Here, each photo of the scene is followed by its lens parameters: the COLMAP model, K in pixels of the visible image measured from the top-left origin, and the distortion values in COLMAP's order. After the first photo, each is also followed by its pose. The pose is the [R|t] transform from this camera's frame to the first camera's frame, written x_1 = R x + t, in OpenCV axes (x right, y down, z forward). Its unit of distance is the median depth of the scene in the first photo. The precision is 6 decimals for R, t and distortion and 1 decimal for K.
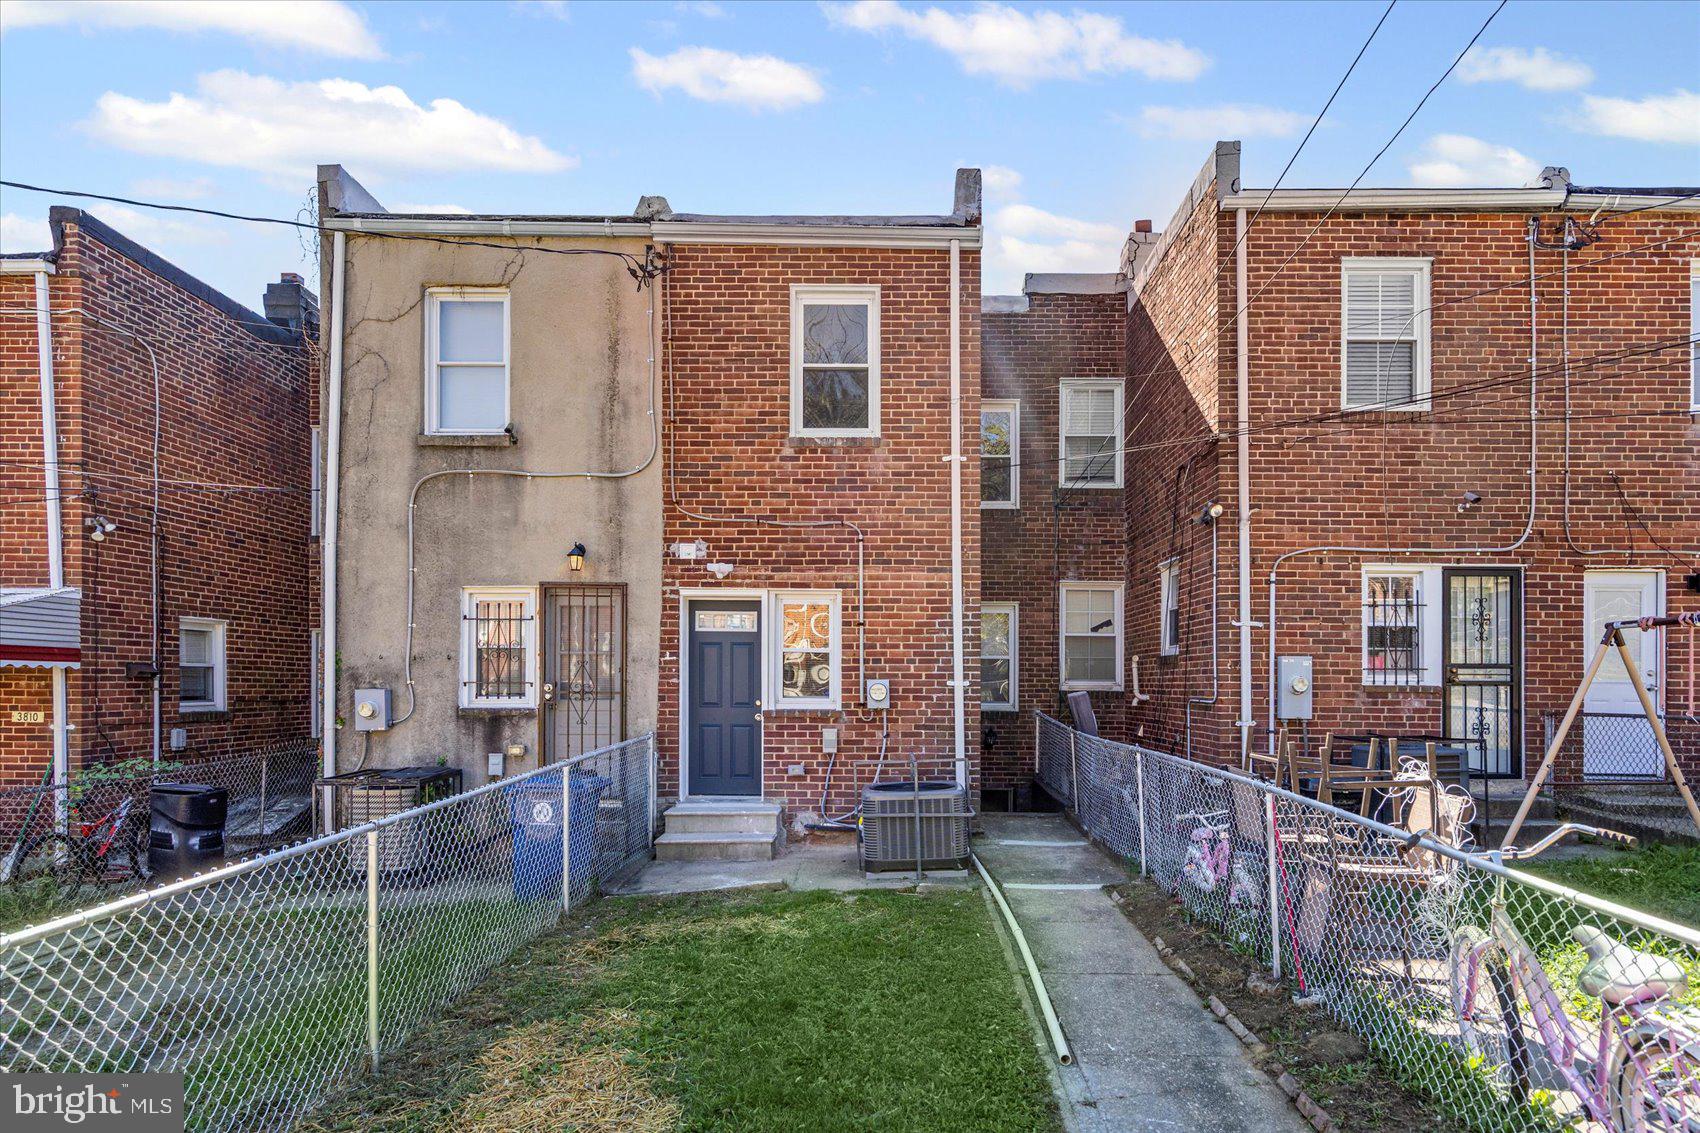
lens RADIAL K [[923.2, 0, 857.6], [0, 923.2, 583.3], [0, 0, 1]] dist [0.000748, 0.000521]
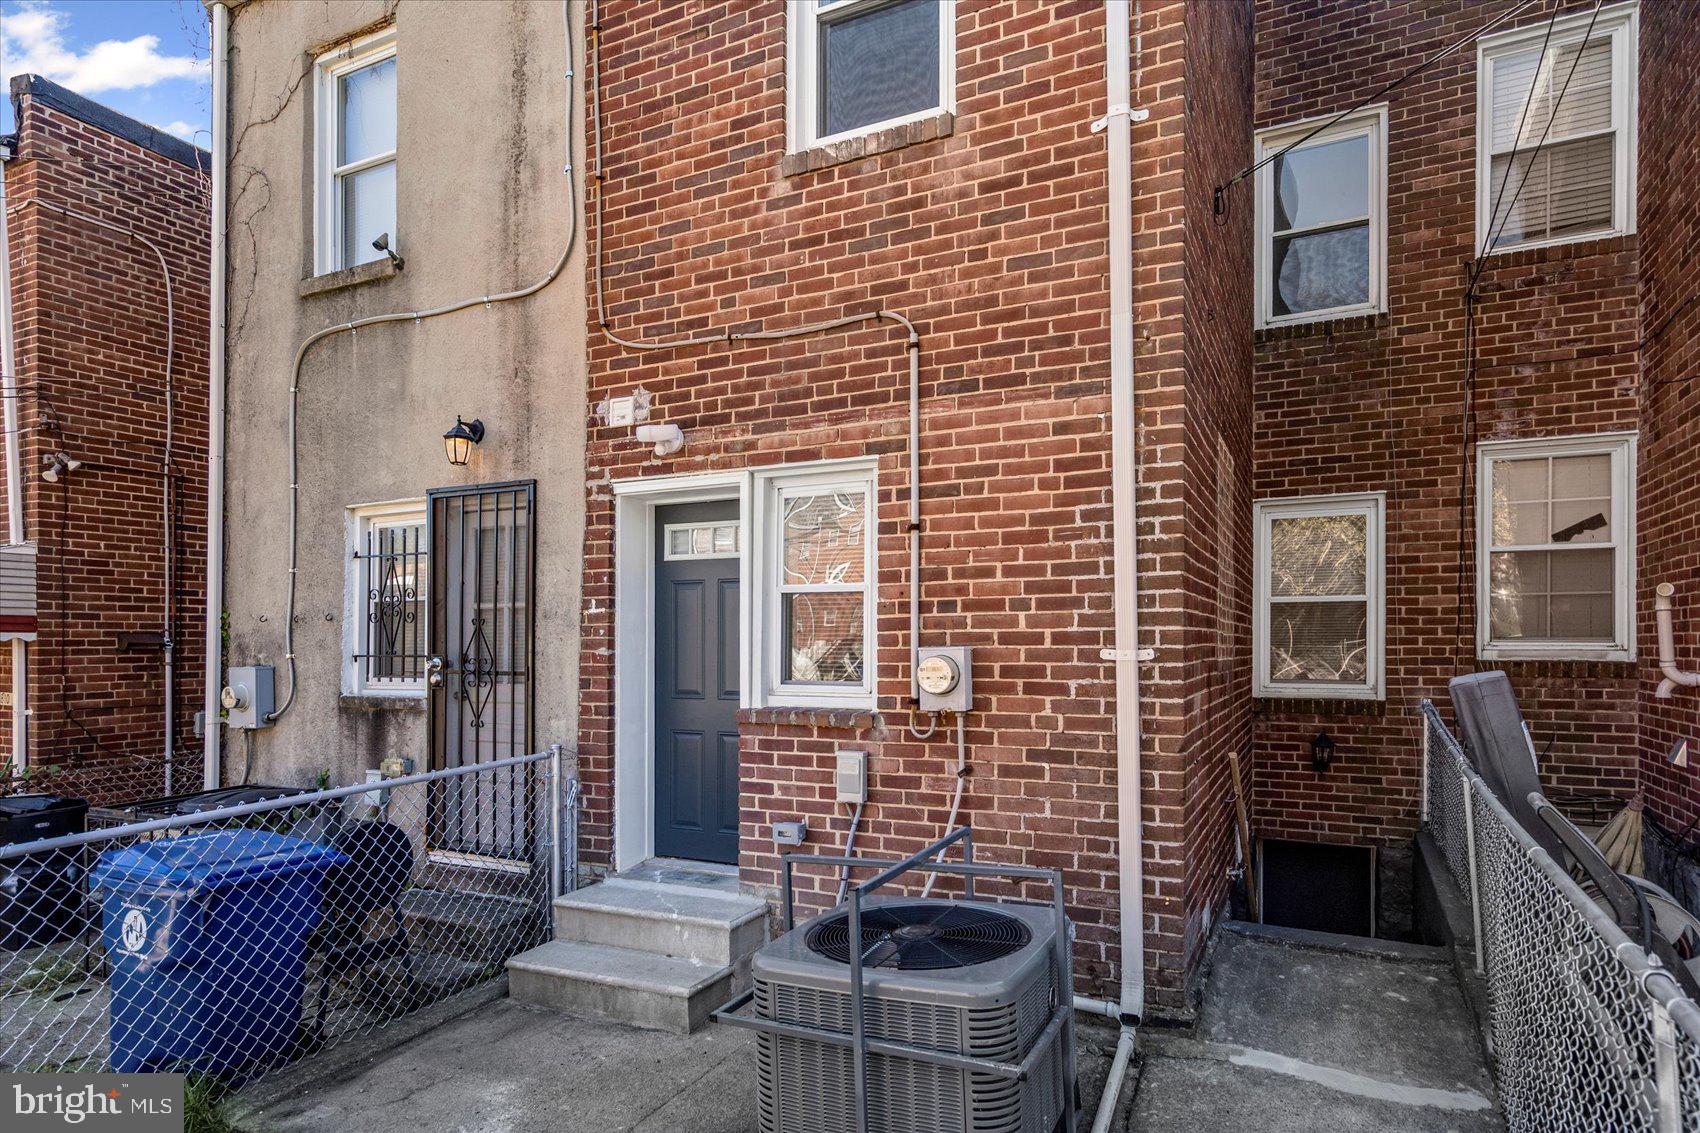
lens RADIAL K [[976.7, 0, 850.7], [0, 976.7, 606.6], [0, 0, 1]] dist [0.002000, 0.001171]
pose [[0.917322, -0.024386, -0.397400, 0.162608], [0.052118, 0.996889, 0.059131, 0.051896], [0.394721, -0.074954, 0.915739, 0.524506]]
